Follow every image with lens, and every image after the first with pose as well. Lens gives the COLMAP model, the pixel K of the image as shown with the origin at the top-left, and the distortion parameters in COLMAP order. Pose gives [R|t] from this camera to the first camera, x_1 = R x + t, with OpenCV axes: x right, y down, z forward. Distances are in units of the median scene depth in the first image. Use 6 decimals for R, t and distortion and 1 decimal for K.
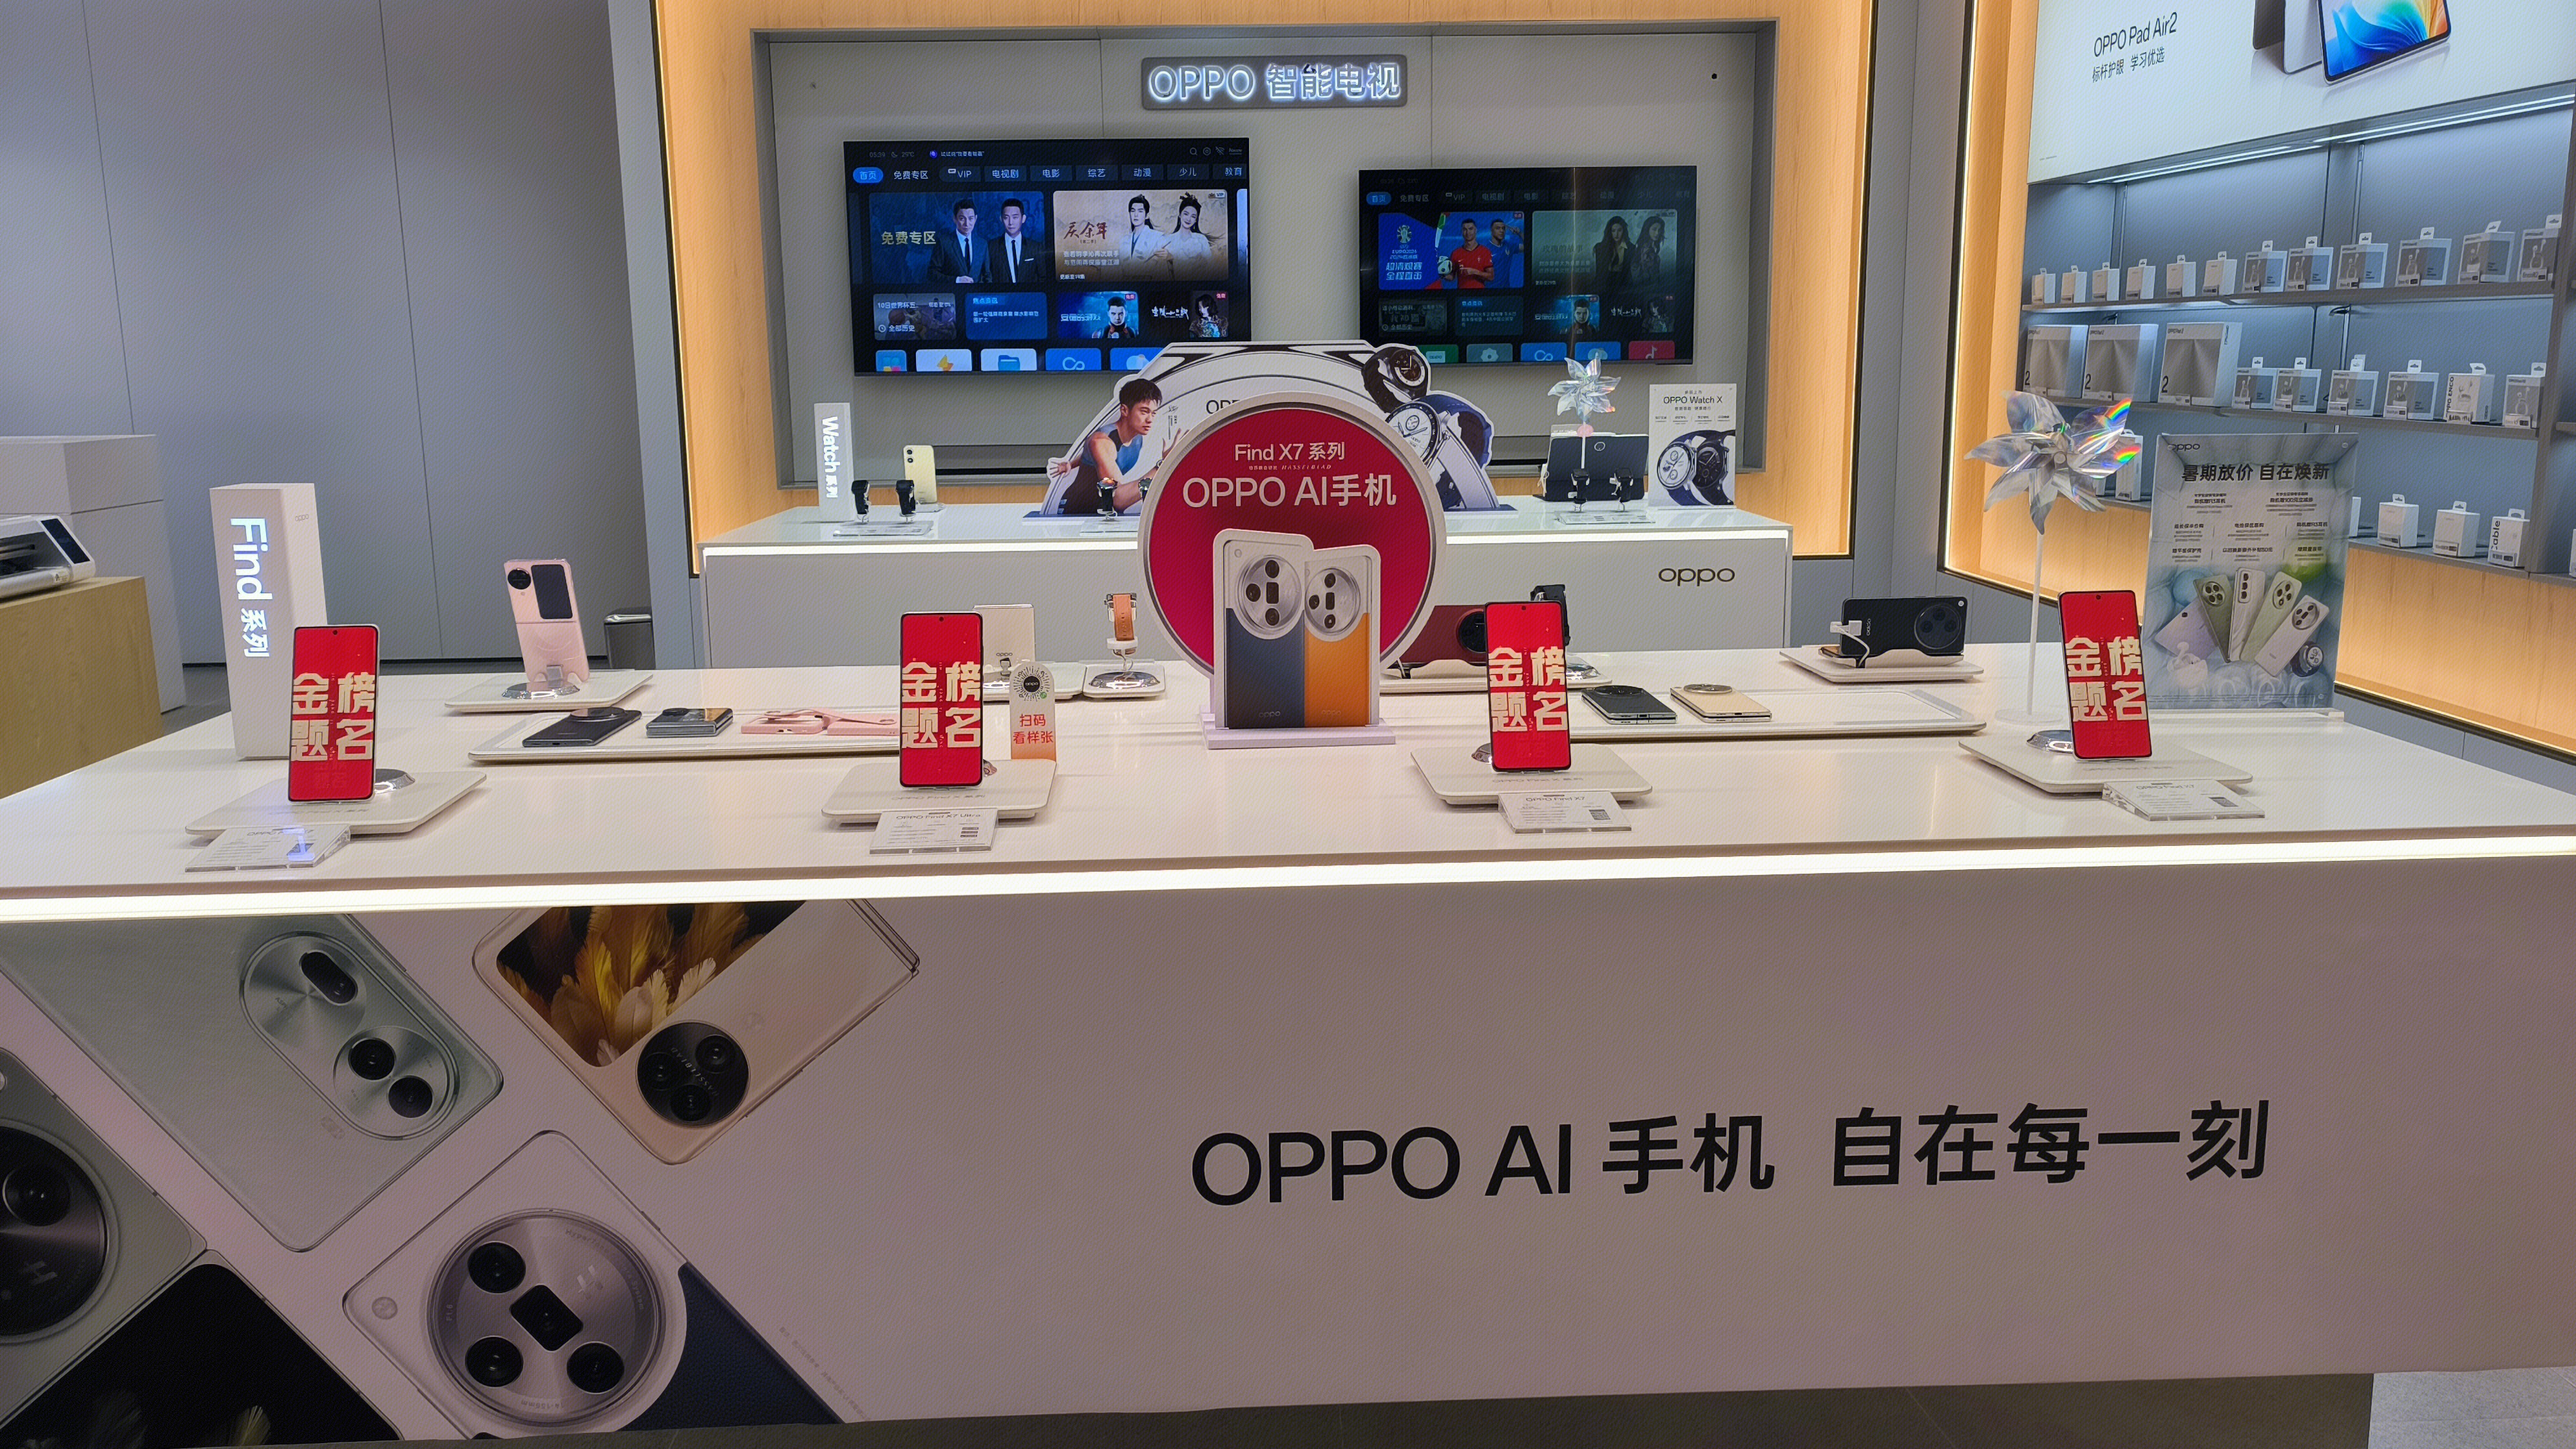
lens RADIAL K [[1868.5, 0, 1271.3], [0, 1868.5, 715.3], [0, 0, 1]] dist [0.024321, -0.008904]
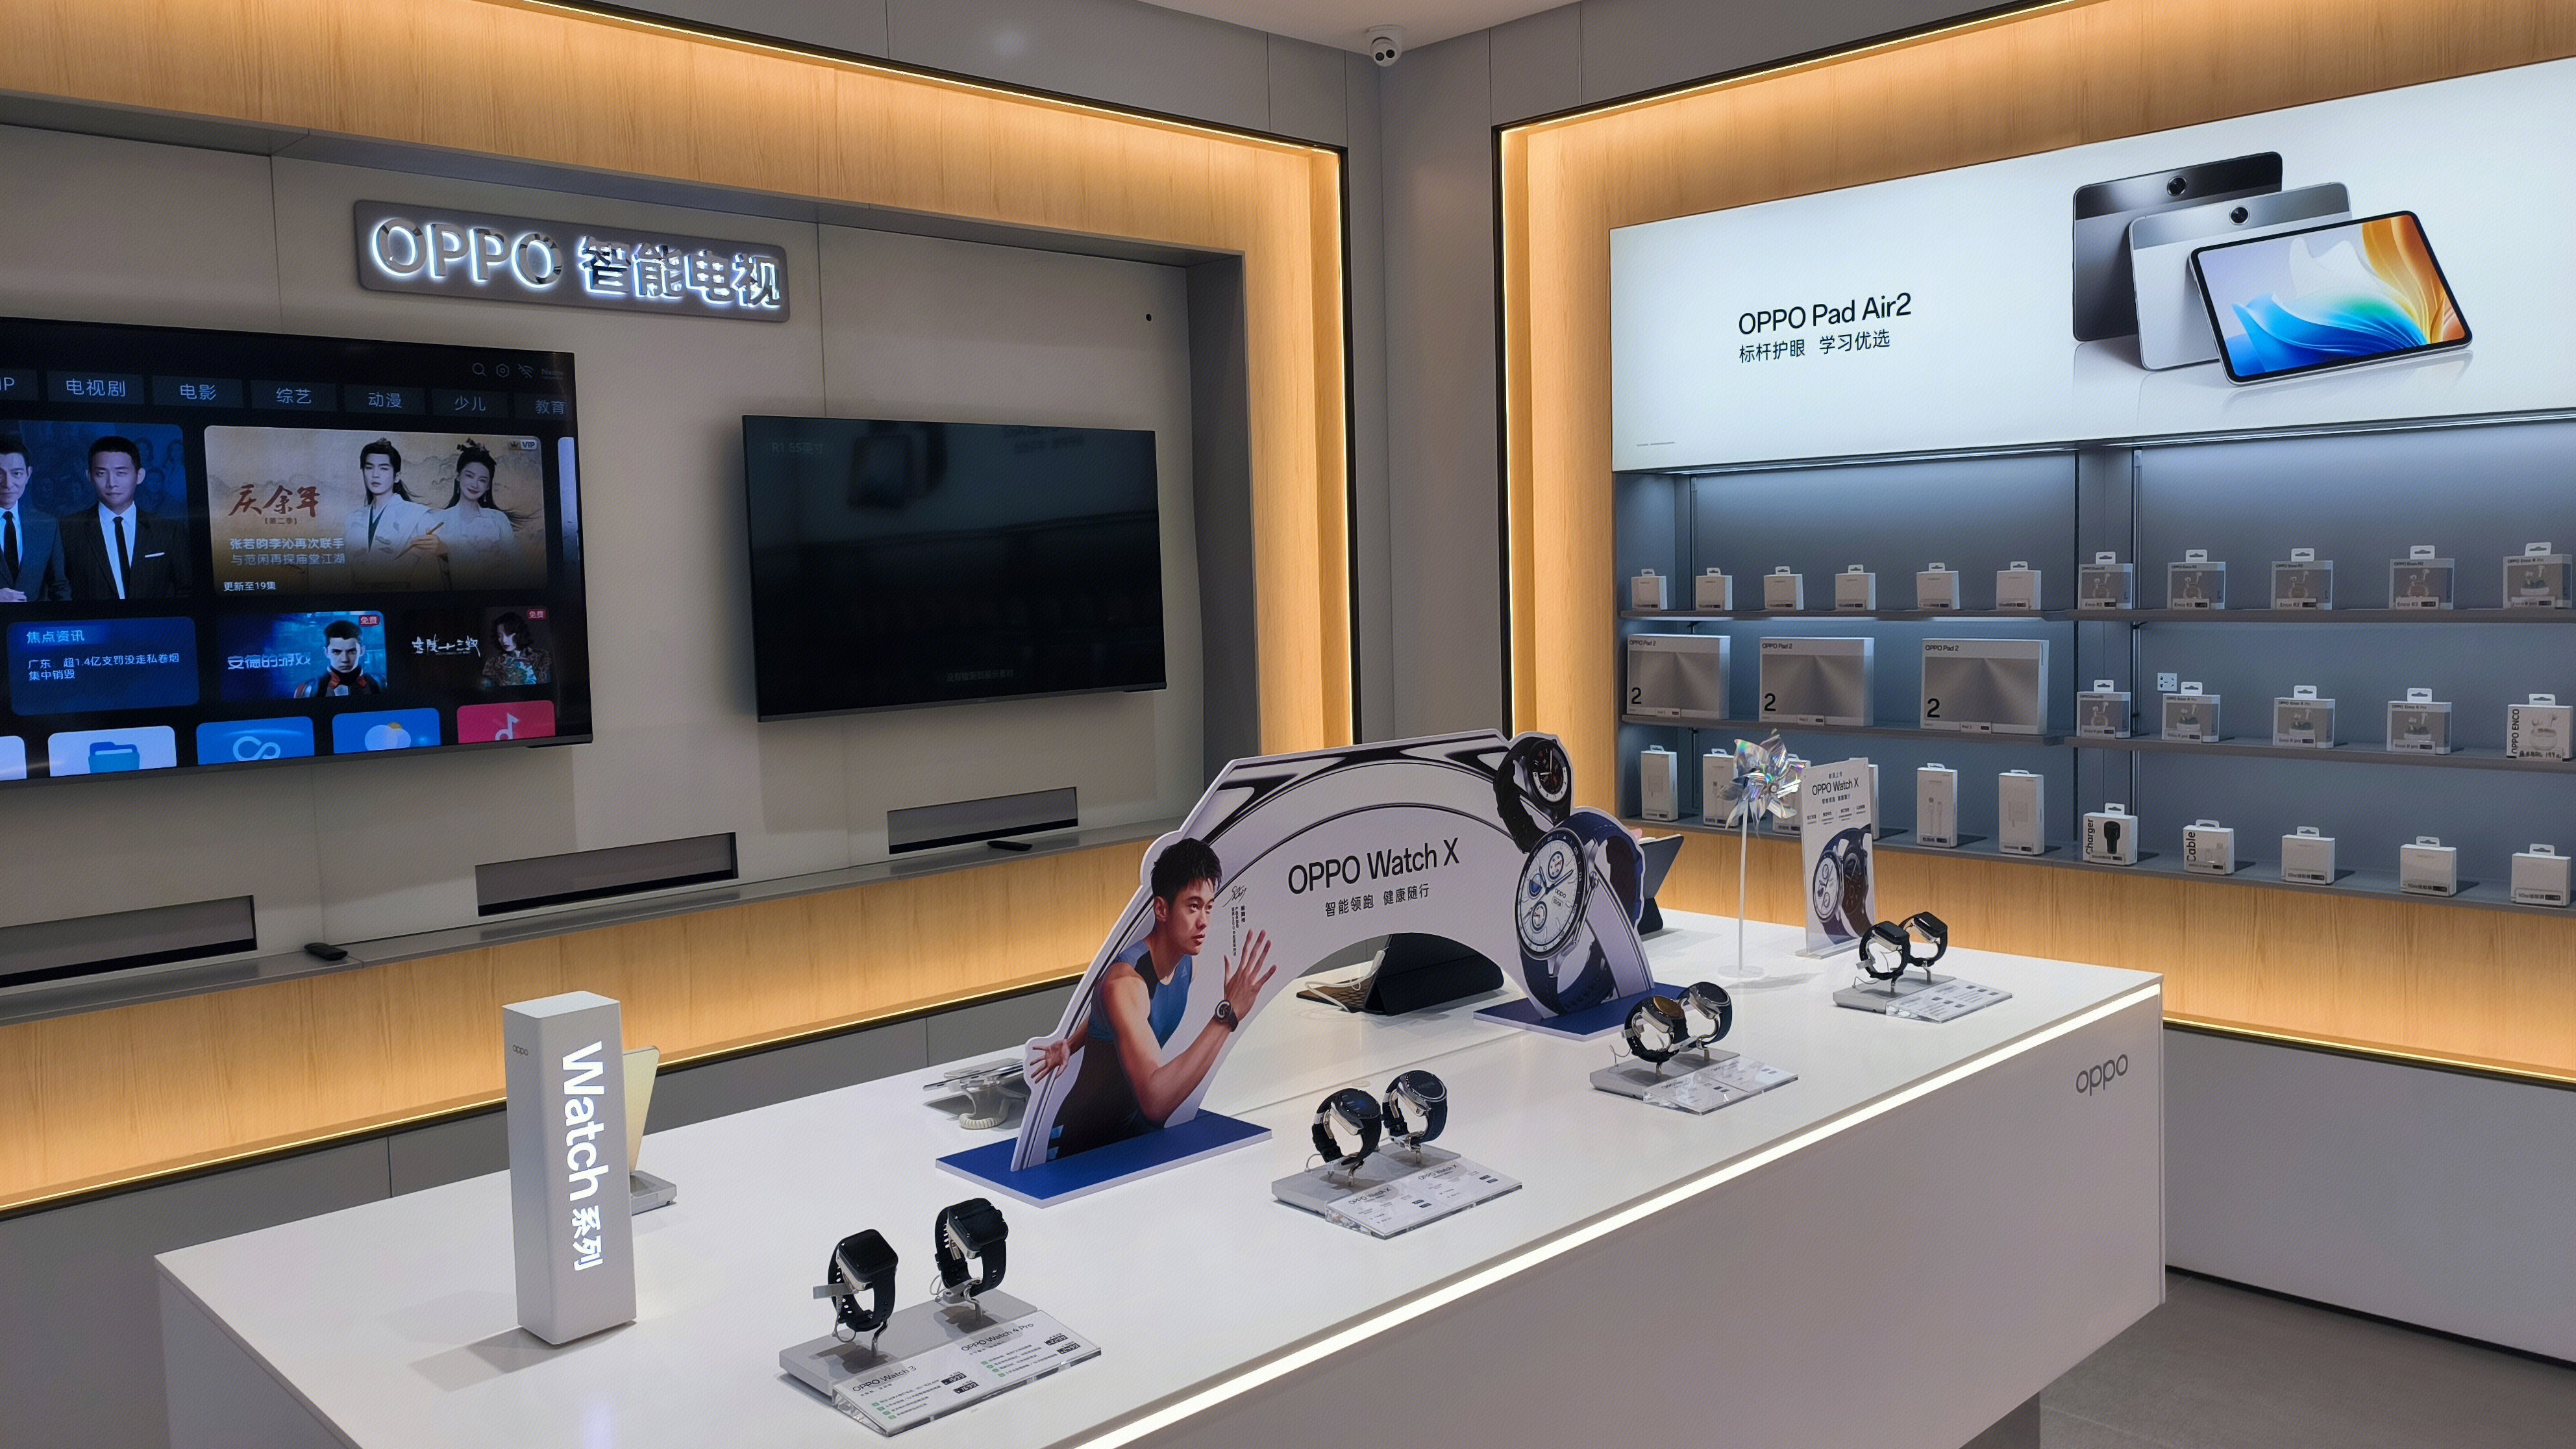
lens RADIAL K [[1868.5, 0, 1291.6], [0, 1868.5, 736.7], [0, 0, 1]] dist [0.024321, -0.008904]
pose [[0.741354, -0.066472, 0.667814, -0.247754], [0.147844, 0.986813, -0.065900, -0.116643], [-0.654627, 0.147587, 0.741405, 0.431370]]
